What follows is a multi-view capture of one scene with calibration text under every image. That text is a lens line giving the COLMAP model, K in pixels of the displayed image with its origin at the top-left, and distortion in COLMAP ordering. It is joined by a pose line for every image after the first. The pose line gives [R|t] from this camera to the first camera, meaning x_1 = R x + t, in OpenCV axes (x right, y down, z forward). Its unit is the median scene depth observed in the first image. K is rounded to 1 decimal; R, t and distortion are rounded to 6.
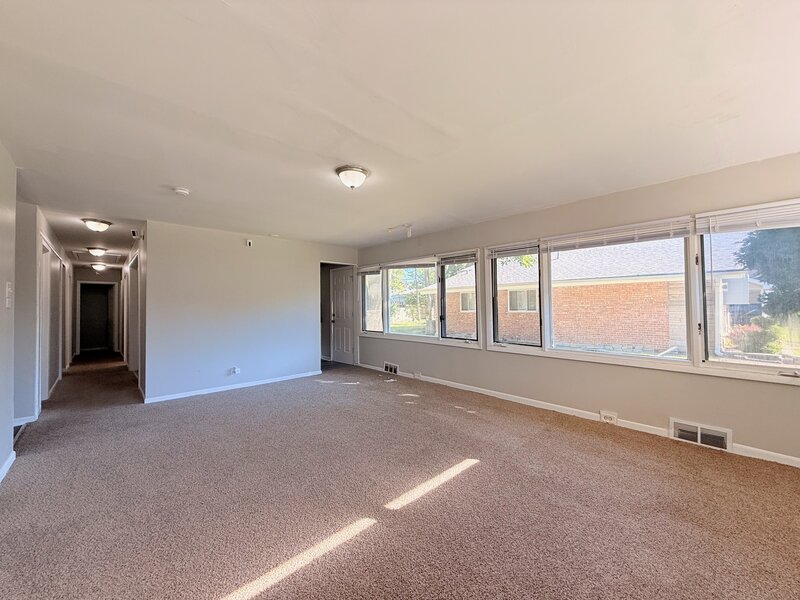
lens RADIAL K [[324.3, 0, 396.2], [0, 324.3, 299.8], [0, 0, 1]] dist [-0.002481, -0.000414]
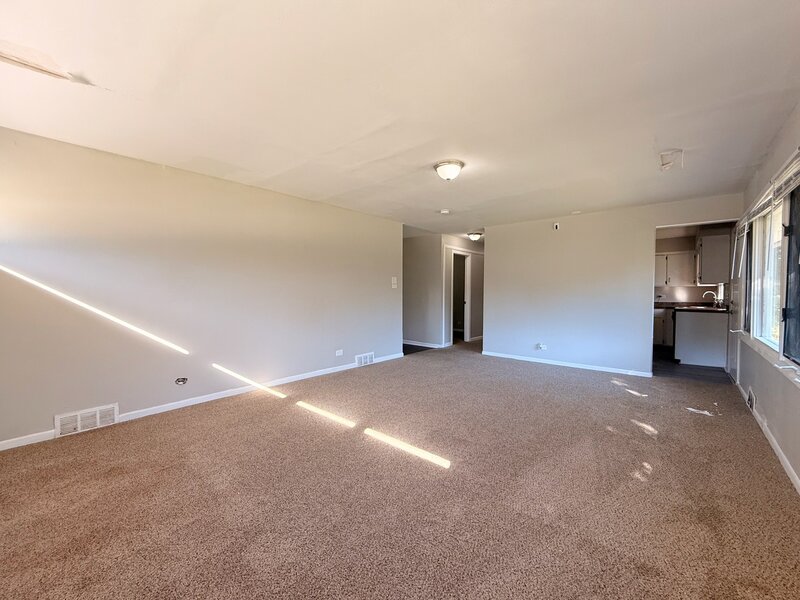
lens RADIAL K [[324.3, 0, 396.2], [0, 324.3, 299.8], [0, 0, 1]] dist [-0.002481, -0.000414]
pose [[0.087579, 0.032601, -0.995624, 0.649349], [0.013720, 0.999330, 0.033929, 0.018789], [0.996063, -0.016632, 0.087073, 0.487225]]
